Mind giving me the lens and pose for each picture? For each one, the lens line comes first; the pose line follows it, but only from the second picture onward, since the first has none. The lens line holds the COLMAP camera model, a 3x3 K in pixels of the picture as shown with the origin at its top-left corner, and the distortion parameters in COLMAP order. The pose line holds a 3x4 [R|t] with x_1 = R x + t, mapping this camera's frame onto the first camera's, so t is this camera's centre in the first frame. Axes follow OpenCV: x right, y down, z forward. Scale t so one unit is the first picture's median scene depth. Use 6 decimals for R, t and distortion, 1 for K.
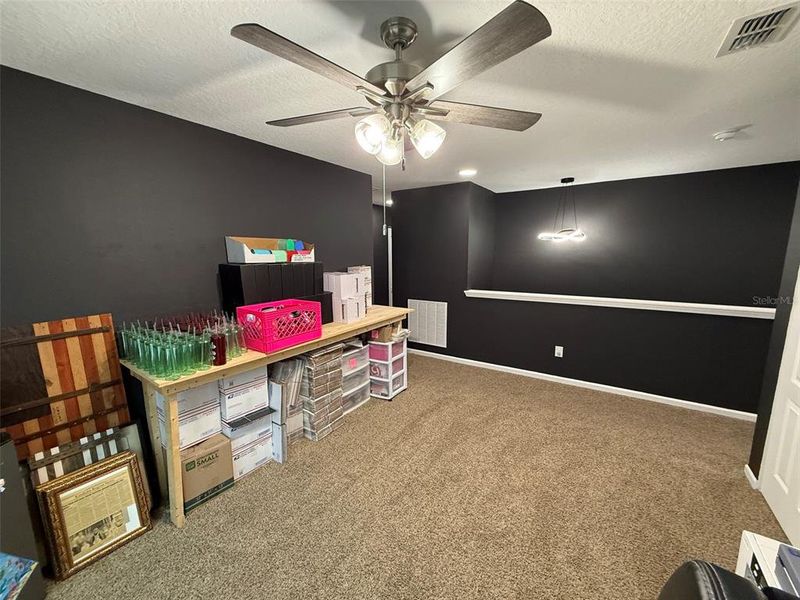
lens RADIAL K [[316.1, 0, 403.2], [0, 316.1, 298.7], [0, 0, 1]] dist [0.003710, -0.000289]
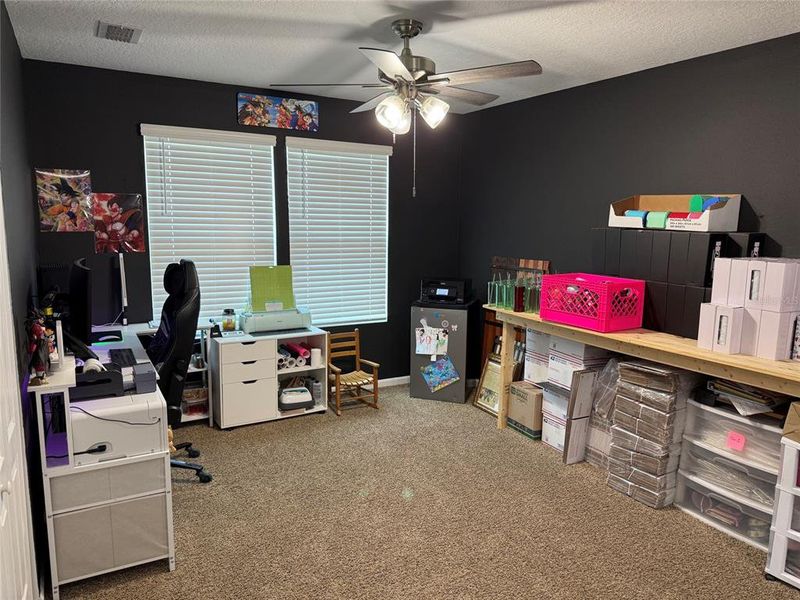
lens RADIAL K [[548.6, 0, 400.8], [0, 548.6, 301.1], [0, 0, 1]] dist [-0.000959, -0.000250]
pose [[-0.440817, 0.124711, -0.888891, 0.928174], [-0.155770, 0.964646, 0.212589, -0.123142], [0.883977, 0.232175, -0.405806, 0.970673]]
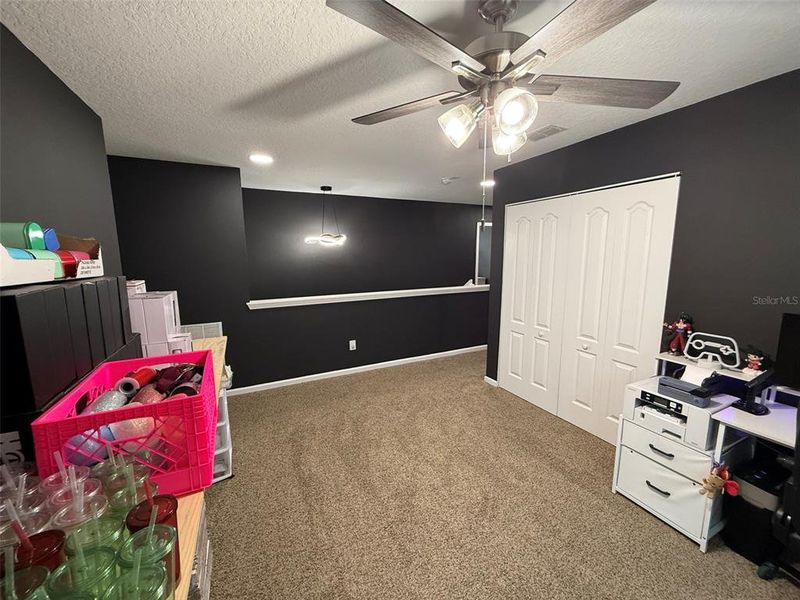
lens RADIAL K [[316.1, 0, 398.7], [0, 316.1, 296.1], [0, 0, 1]] dist [0.003710, -0.000289]
pose [[0.509571, -0.116771, 0.852468, -0.463385], [0.136301, 0.989193, 0.054024, -0.052158], [-0.849564, 0.088663, 0.519980, 0.383050]]
